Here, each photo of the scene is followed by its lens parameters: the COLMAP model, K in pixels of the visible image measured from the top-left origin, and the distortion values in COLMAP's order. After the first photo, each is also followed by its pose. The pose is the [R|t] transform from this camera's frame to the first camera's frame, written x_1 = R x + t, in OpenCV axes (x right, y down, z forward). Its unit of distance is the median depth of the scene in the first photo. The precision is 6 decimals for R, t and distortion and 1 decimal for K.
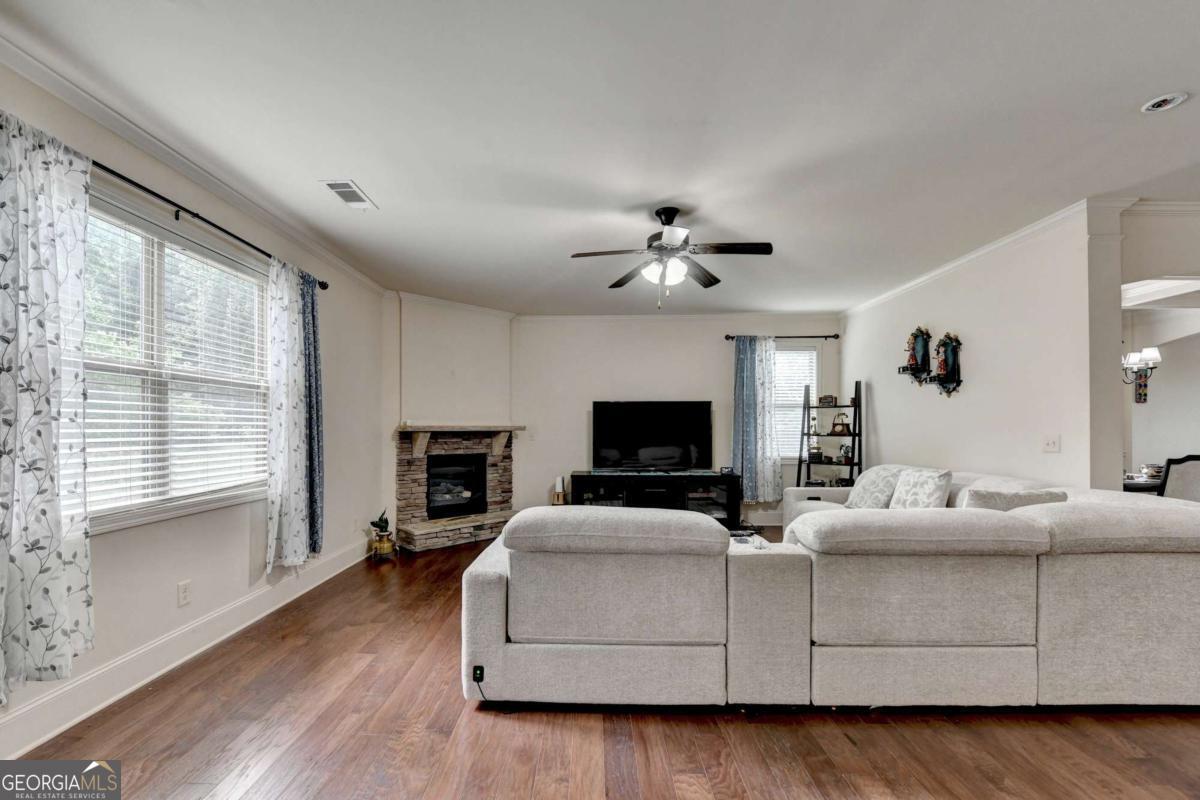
lens RADIAL K [[495.7, 0, 600.2], [0, 495.7, 406.4], [0, 0, 1]] dist [-0.000368, -0.005326]
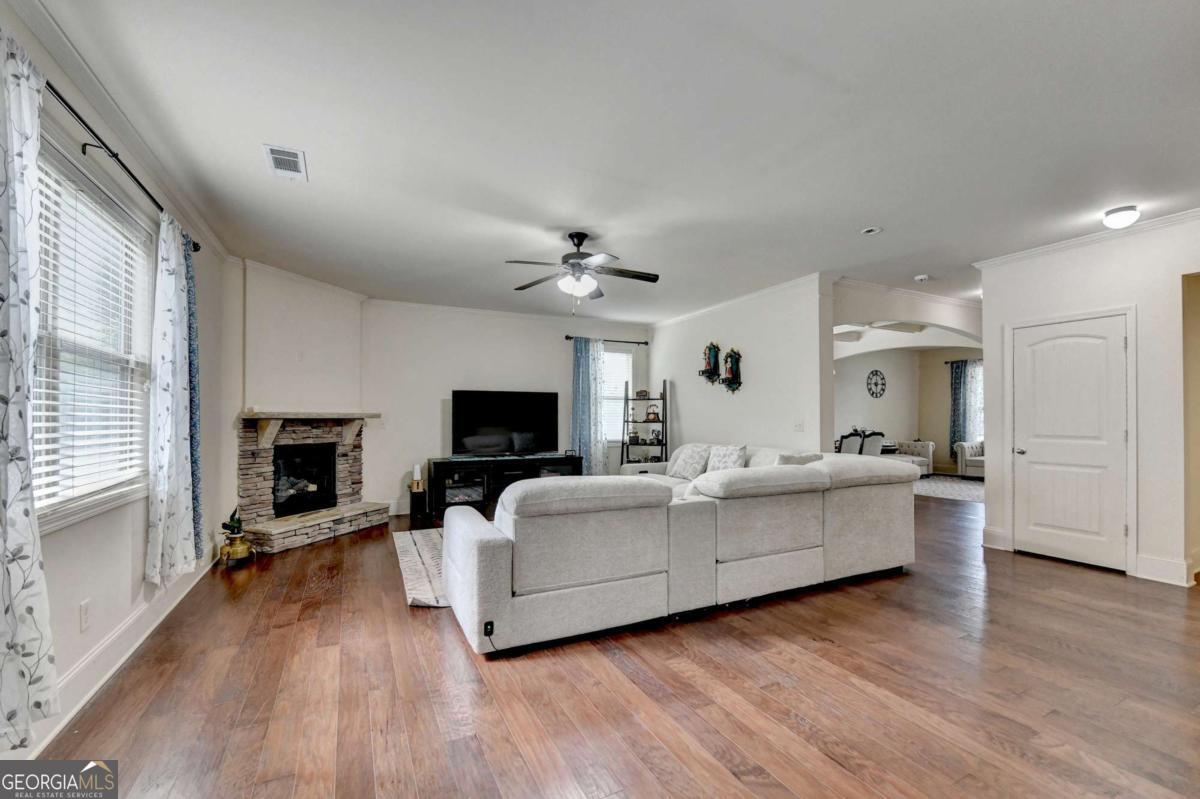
lens RADIAL K [[492.9, 0, 596.6], [0, 492.9, 386.6], [0, 0, 1]] dist [-0.000273, -0.000410]
pose [[0.886683, 0.030043, 0.461400, -0.282364], [-0.020130, 0.999449, -0.026394, 0.004982], [-0.461939, 0.014115, 0.886799, -0.062317]]
